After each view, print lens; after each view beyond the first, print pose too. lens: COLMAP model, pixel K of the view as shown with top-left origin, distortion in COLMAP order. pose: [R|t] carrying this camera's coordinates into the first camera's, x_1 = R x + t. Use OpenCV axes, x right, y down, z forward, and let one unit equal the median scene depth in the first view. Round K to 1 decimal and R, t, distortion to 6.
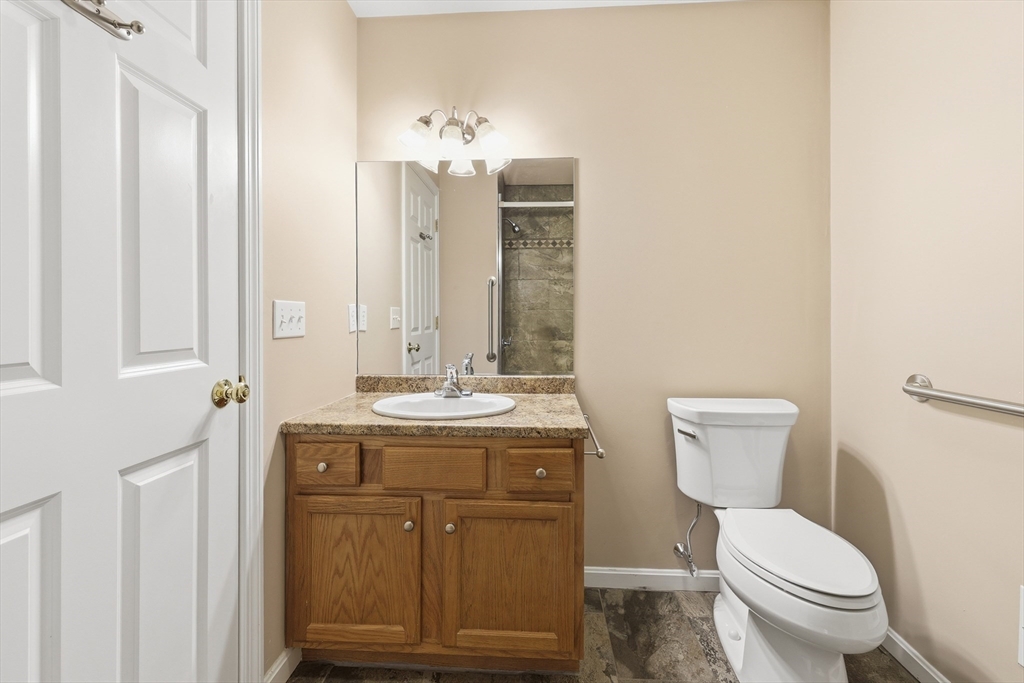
lens RADIAL K [[432.2, 0, 511.5], [0, 432.2, 319.7], [0, 0, 1]] dist [-0.002763, -0.000351]
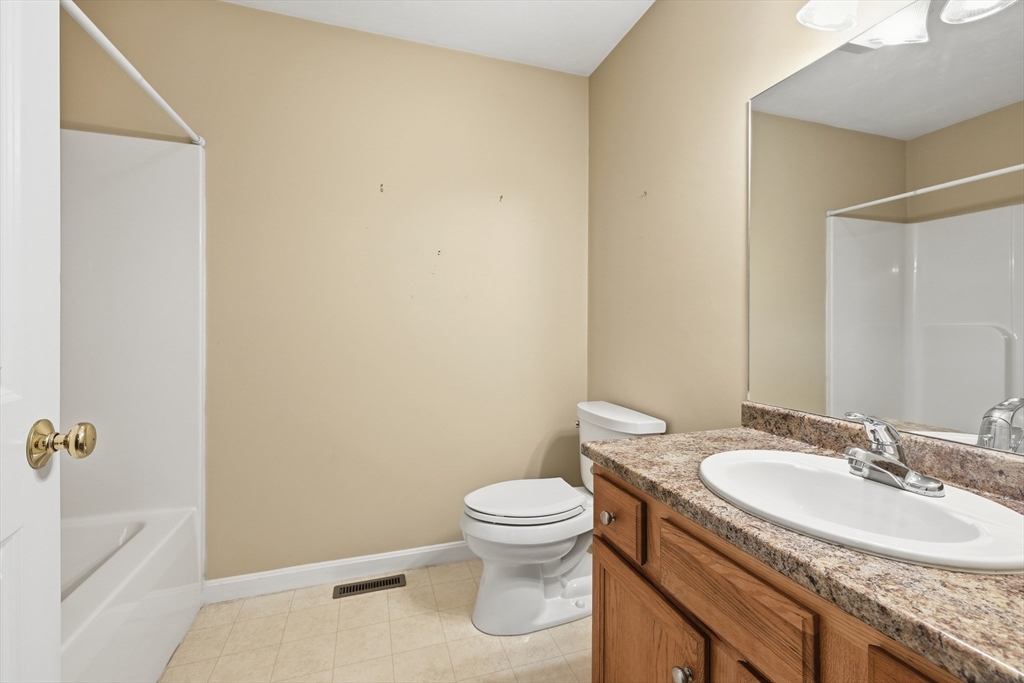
lens RADIAL K [[442.7, 0, 516.1], [0, 442.7, 329.3], [0, 0, 1]] dist [0.000355, -0.000066]
pose [[0.390399, 0.009269, -0.920599, 0.299689], [-0.006484, 0.999952, 0.007319, 0.009542], [0.920623, 0.003112, 0.390441, 0.477446]]
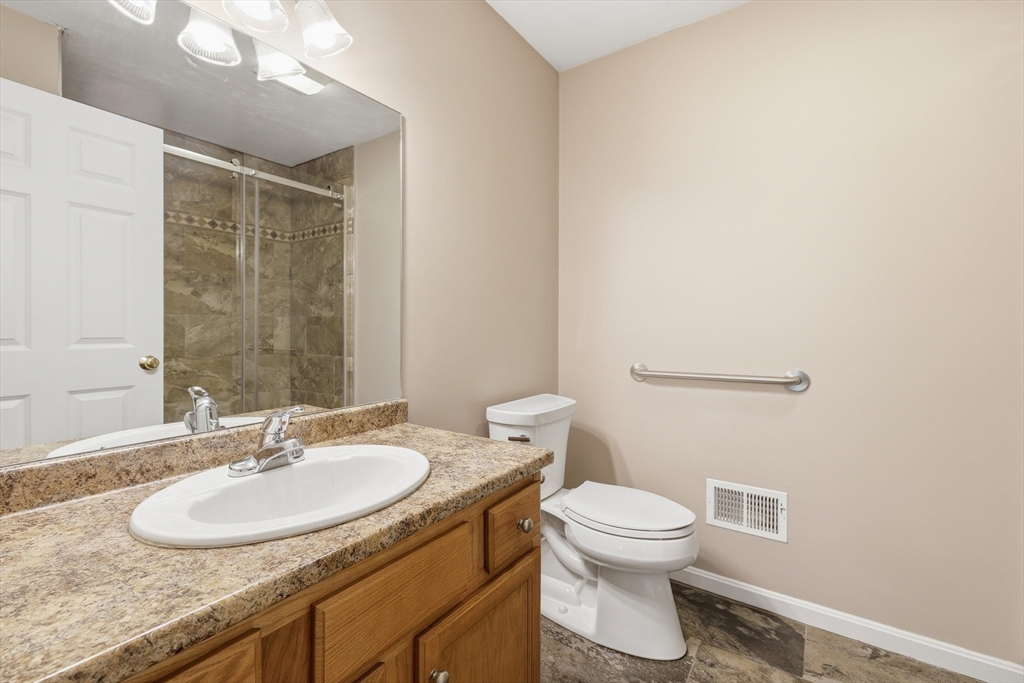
lens RADIAL K [[442.7, 0, 516.1], [0, 442.7, 329.3], [0, 0, 1]] dist [0.000355, -0.000066]
pose [[0.515053, -0.005765, 0.857139, -0.521165], [0.000593, 0.999980, 0.006369, 0.002439], [-0.857158, -0.002772, 0.515046, 0.520273]]
